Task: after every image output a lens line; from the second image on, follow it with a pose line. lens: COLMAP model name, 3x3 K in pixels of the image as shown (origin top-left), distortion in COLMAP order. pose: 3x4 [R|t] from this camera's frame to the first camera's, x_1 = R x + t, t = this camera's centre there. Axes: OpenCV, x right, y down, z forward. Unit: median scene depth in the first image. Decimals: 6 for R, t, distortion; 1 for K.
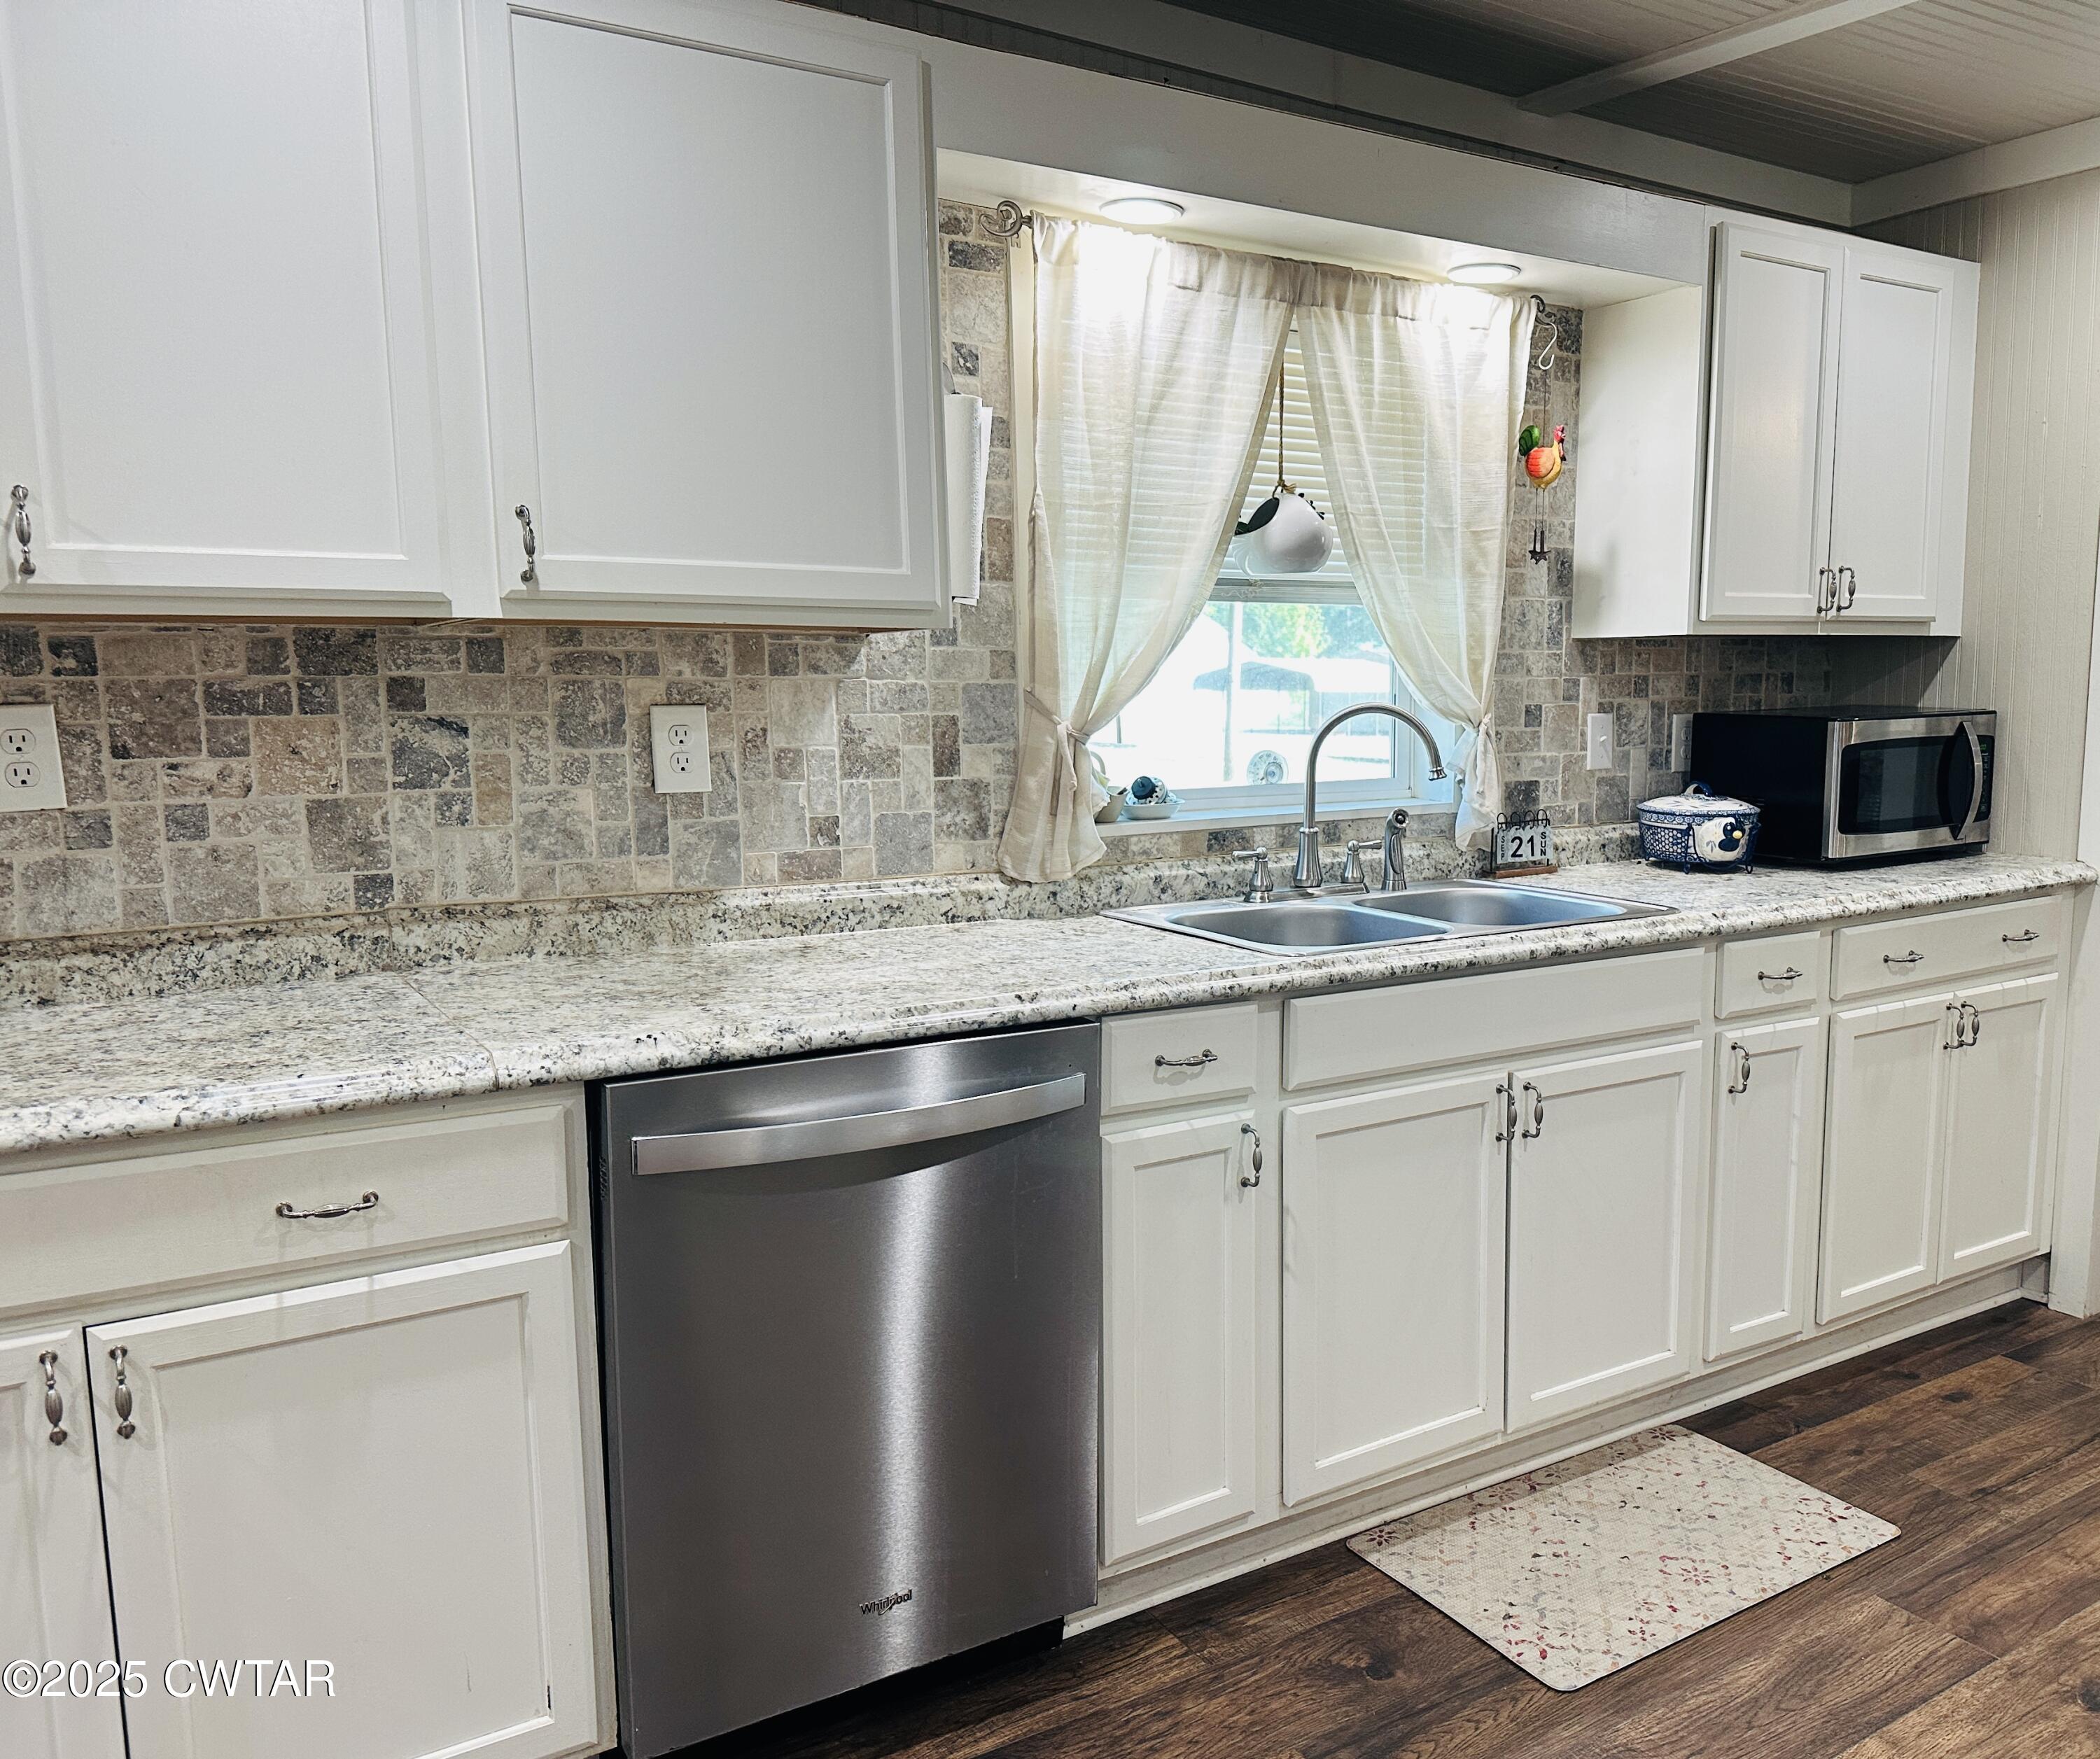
lens RADIAL K [[1699.7, 0, 1221.1], [0, 1699.7, 906.3], [0, 0, 1]] dist [0.114746, -0.055633]
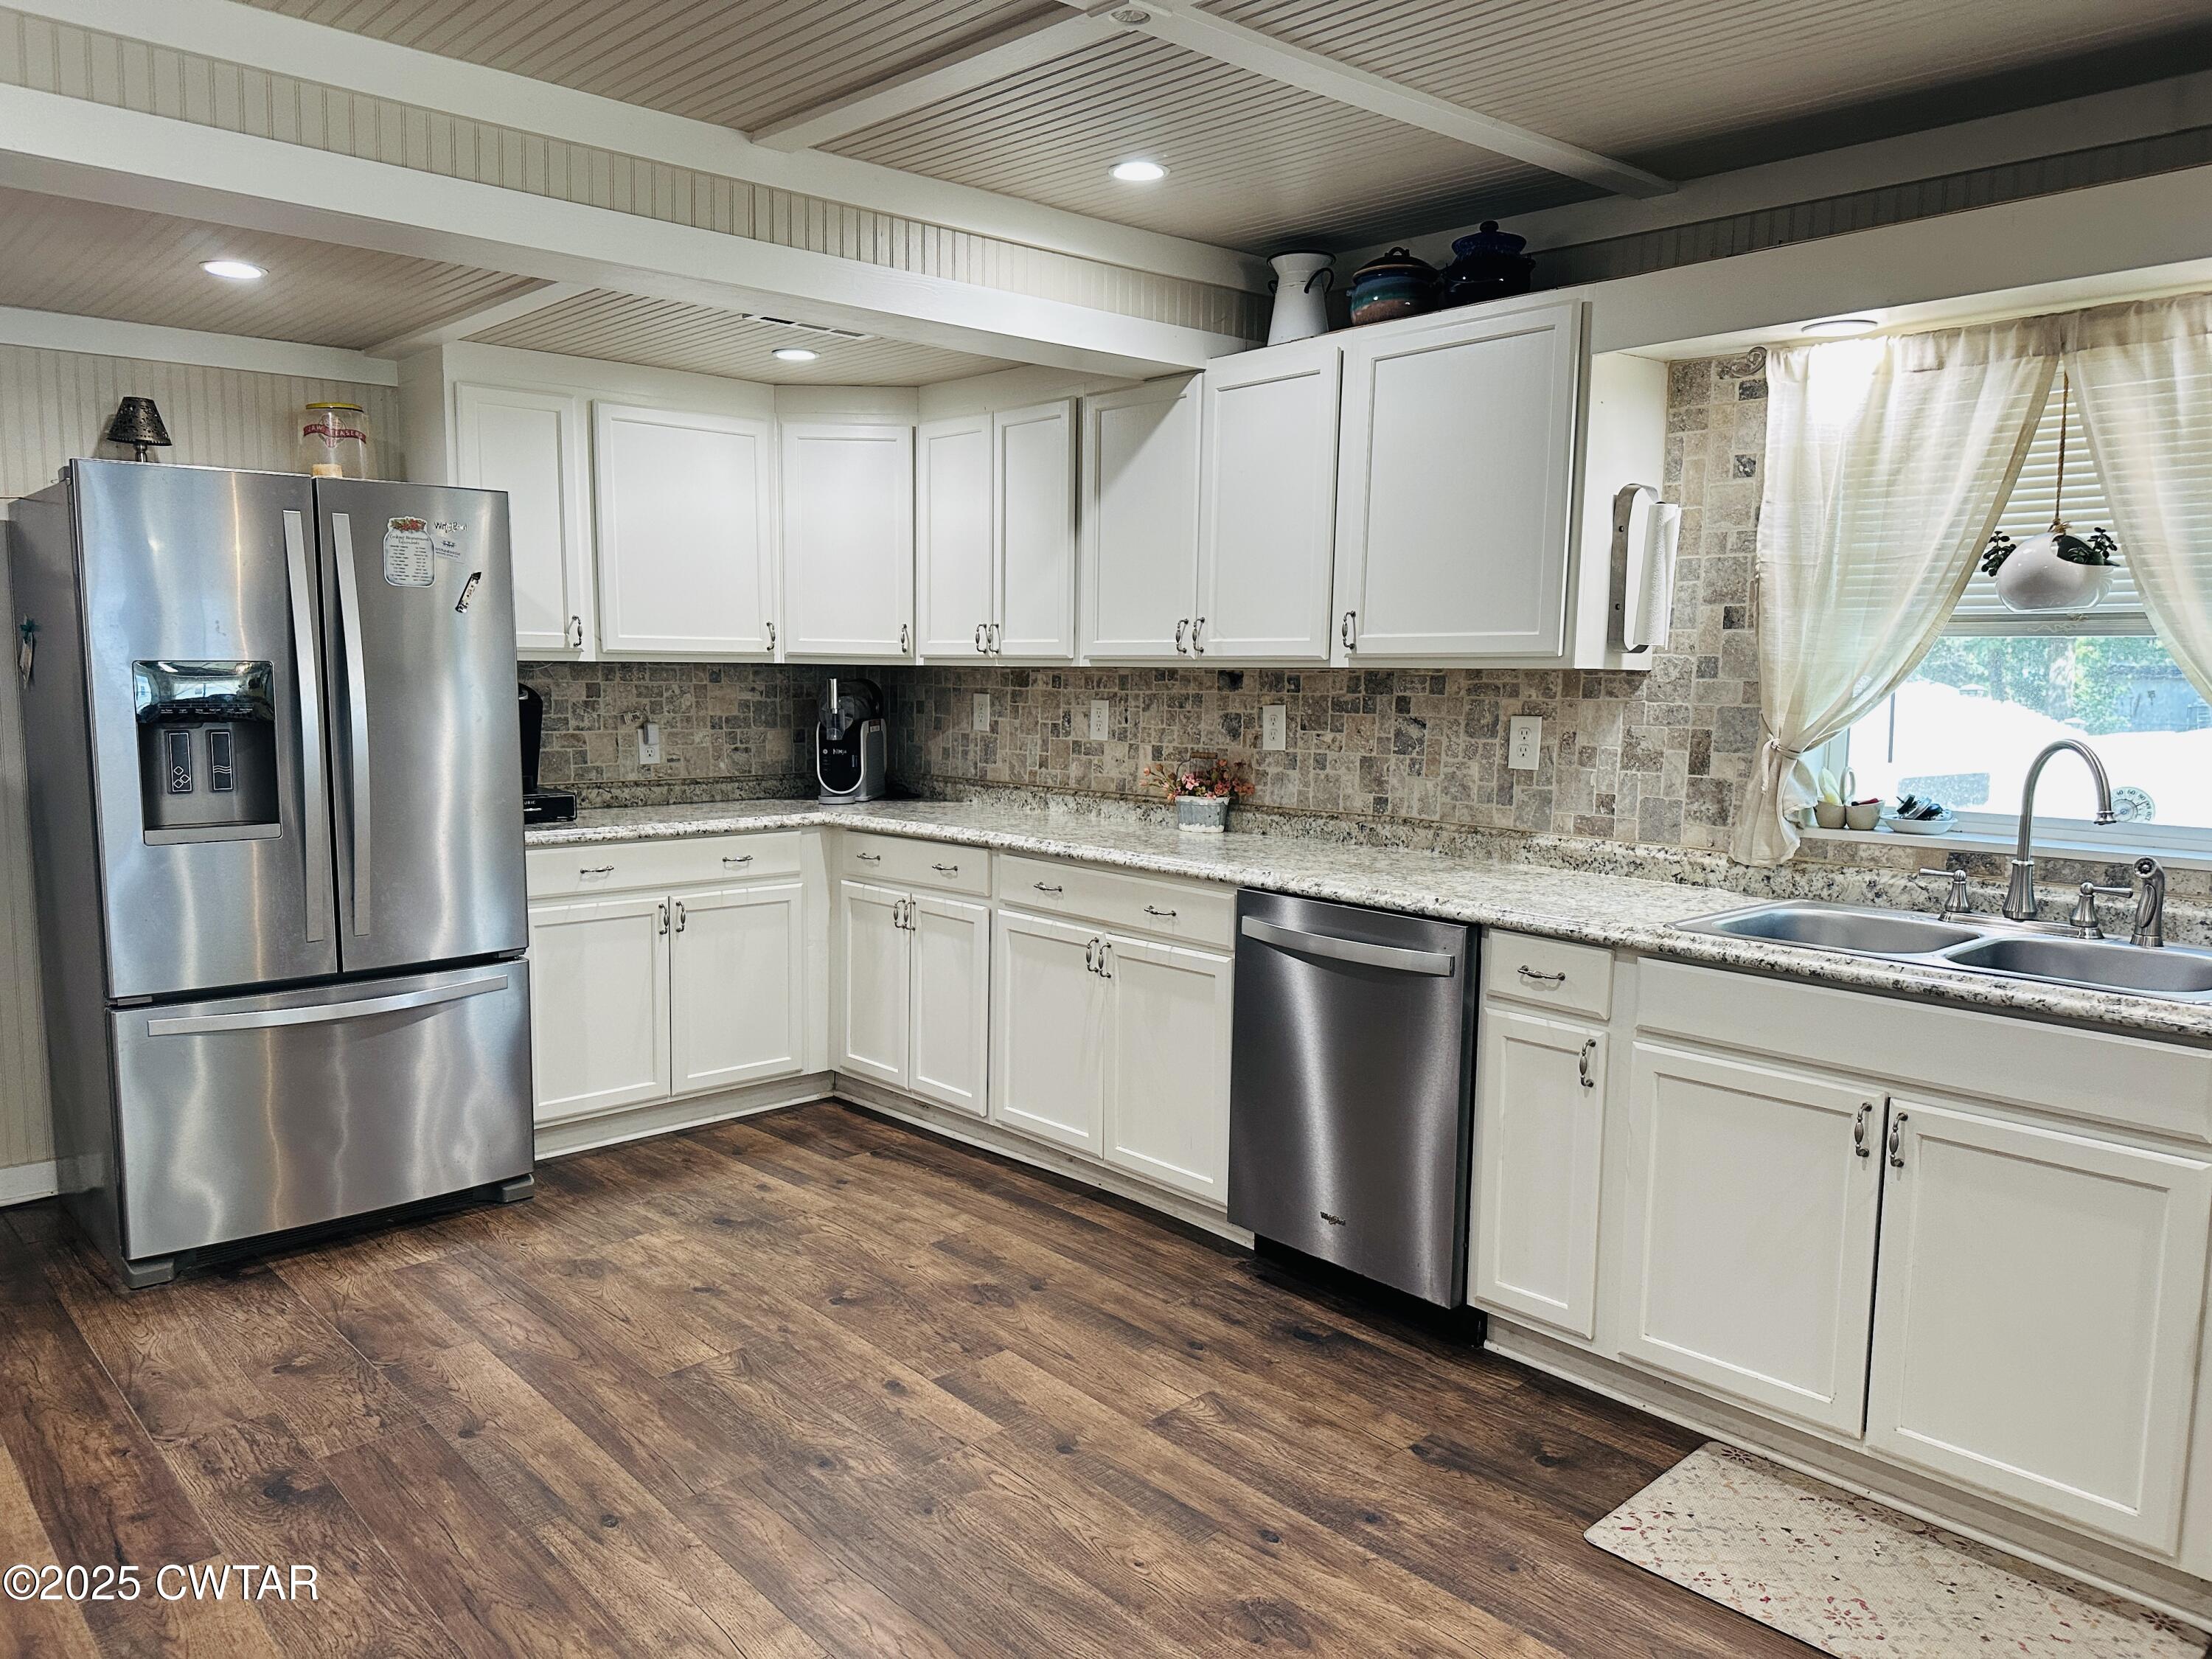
lens RADIAL K [[1582.9, 0, 1095.1], [0, 1582.9, 830.4], [0, 0, 1]] dist [0.062043, -0.074674]
pose [[0.130874, 0.104874, -0.985836, 1.092457], [-0.148017, 0.985311, 0.085169, -0.075540], [0.980287, 0.134774, 0.144474, 0.389386]]
